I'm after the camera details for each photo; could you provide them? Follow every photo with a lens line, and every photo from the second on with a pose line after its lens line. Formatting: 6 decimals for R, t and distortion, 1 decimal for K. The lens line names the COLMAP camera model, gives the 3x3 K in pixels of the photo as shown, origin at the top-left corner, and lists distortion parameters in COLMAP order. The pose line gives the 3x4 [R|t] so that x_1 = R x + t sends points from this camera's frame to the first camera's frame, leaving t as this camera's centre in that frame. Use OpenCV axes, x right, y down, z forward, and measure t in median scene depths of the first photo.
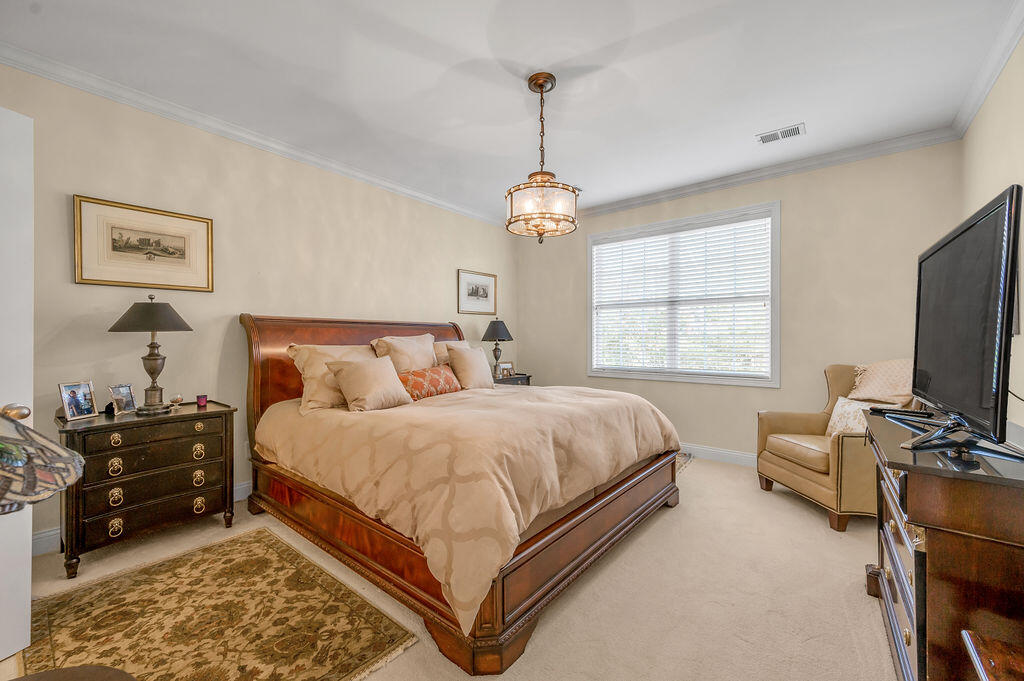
lens RADIAL K [[383.3, 0, 512.0], [0, 383.3, 340.5], [0, 0, 1]] dist [-0.001273, -0.000095]
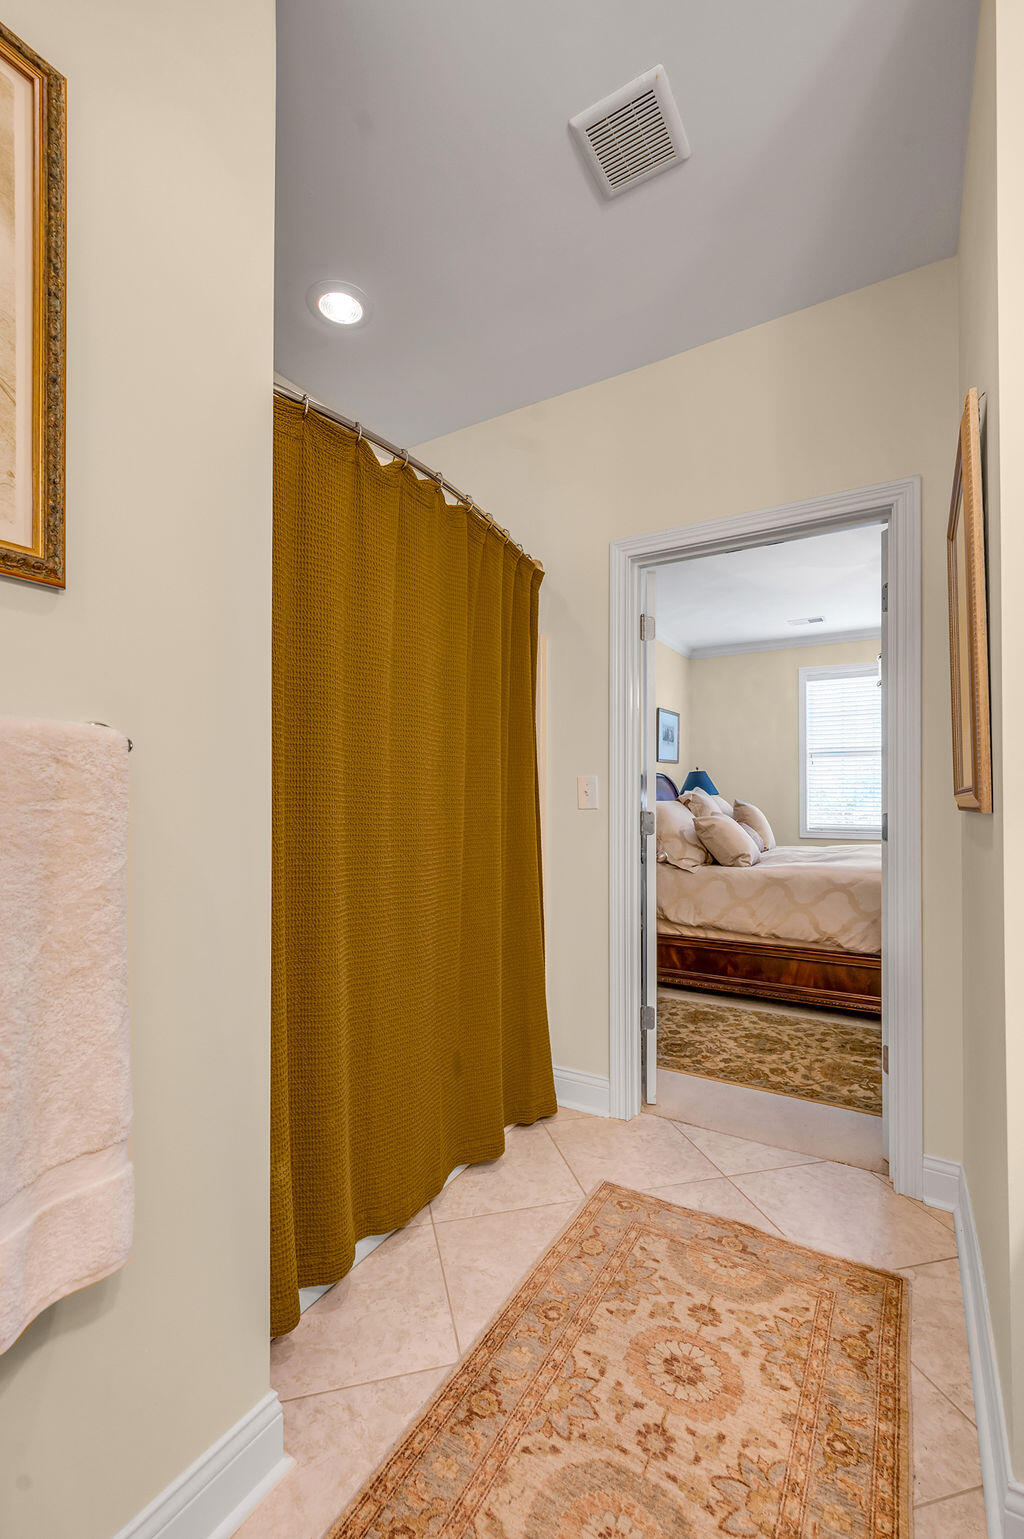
lens RADIAL K [[605.5, 0, 516.1], [0, 605.5, 779.2], [0, 0, 1]] dist [-0.000158, 0.000004]
pose [[0.994420, -0.000935, 0.105494, -1.523607], [0.003682, 0.999659, -0.025843, -0.006180], [-0.105434, 0.026088, 0.994084, -0.652303]]
